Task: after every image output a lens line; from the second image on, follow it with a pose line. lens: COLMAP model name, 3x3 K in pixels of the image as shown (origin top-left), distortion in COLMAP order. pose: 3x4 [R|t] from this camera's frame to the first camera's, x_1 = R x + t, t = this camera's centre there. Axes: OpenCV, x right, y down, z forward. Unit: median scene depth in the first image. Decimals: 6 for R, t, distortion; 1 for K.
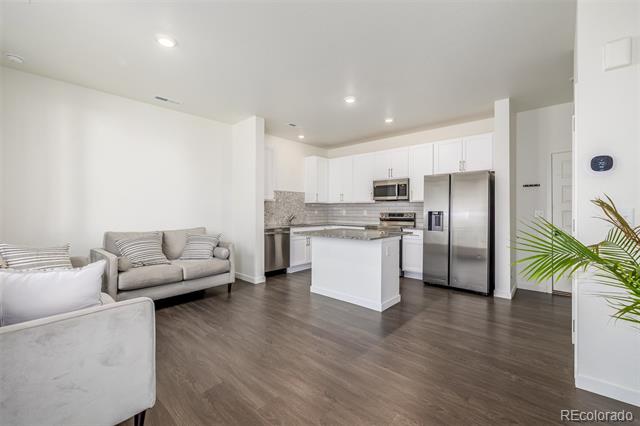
lens RADIAL K [[267.7, 0, 335.2], [0, 267.7, 211.1], [0, 0, 1]] dist [0.001764, 0.000013]
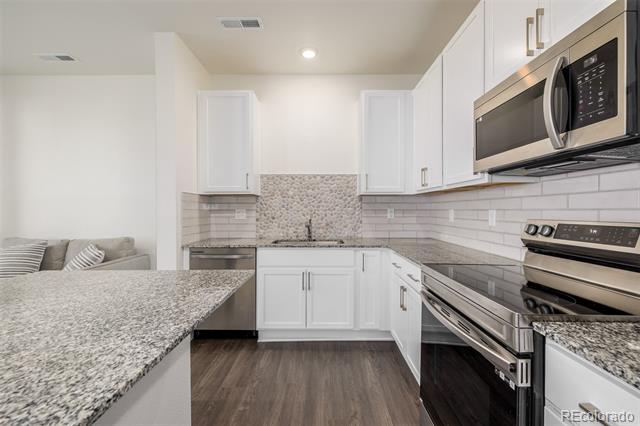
lens RADIAL K [[267.7, 0, 335.2], [0, 267.7, 211.1], [0, 0, 1]] dist [0.001764, 0.000013]
pose [[0.642083, 0.001618, -0.766633, 0.275190], [0.000352, 0.999997, 0.002406, -0.004081], [0.766635, -0.001815, 0.642081, 0.767024]]
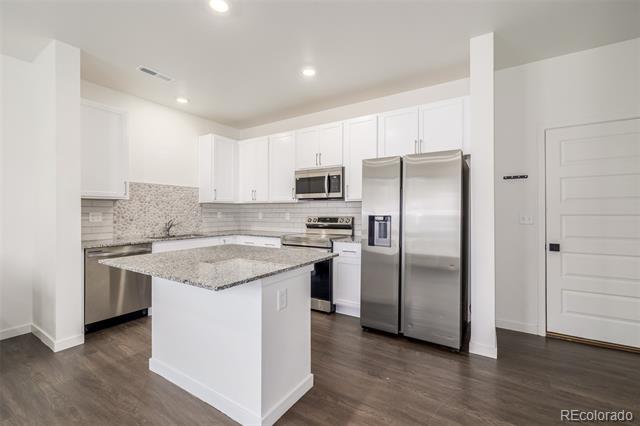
lens RADIAL K [[269.8, 0, 321.9], [0, 269.8, 211.6], [0, 0, 1]] dist [0.001981, 0.000132]
pose [[0.992622, -0.001263, 0.121247, 0.135905], [0.001565, 0.999996, -0.002394, -0.006330], [-0.121244, 0.002566, 0.992619, 0.321715]]
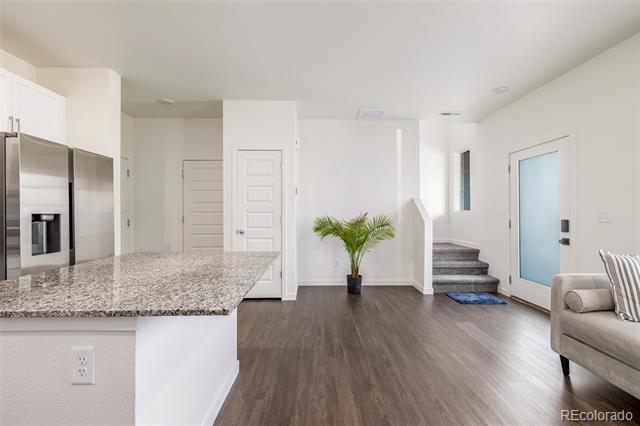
lens RADIAL K [[269.8, 0, 321.9], [0, 269.8, 211.6], [0, 0, 1]] dist [0.001981, 0.000132]
pose [[-0.650850, 0.003077, 0.759200, -0.271675], [0.001564, 0.999995, -0.002712, -0.001427], [-0.759205, -0.000577, -0.650851, 0.777168]]
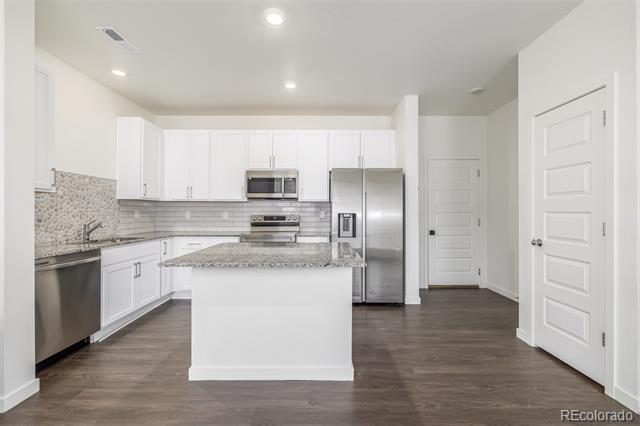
lens RADIAL K [[269.8, 0, 321.9], [0, 269.8, 211.6], [0, 0, 1]] dist [0.001981, 0.000132]
pose [[0.770279, 0.000354, 0.637707, -0.165635], [0.001039, 0.999998, -0.001810, -0.003040], [-0.637706, 0.002057, 0.770277, 0.351561]]
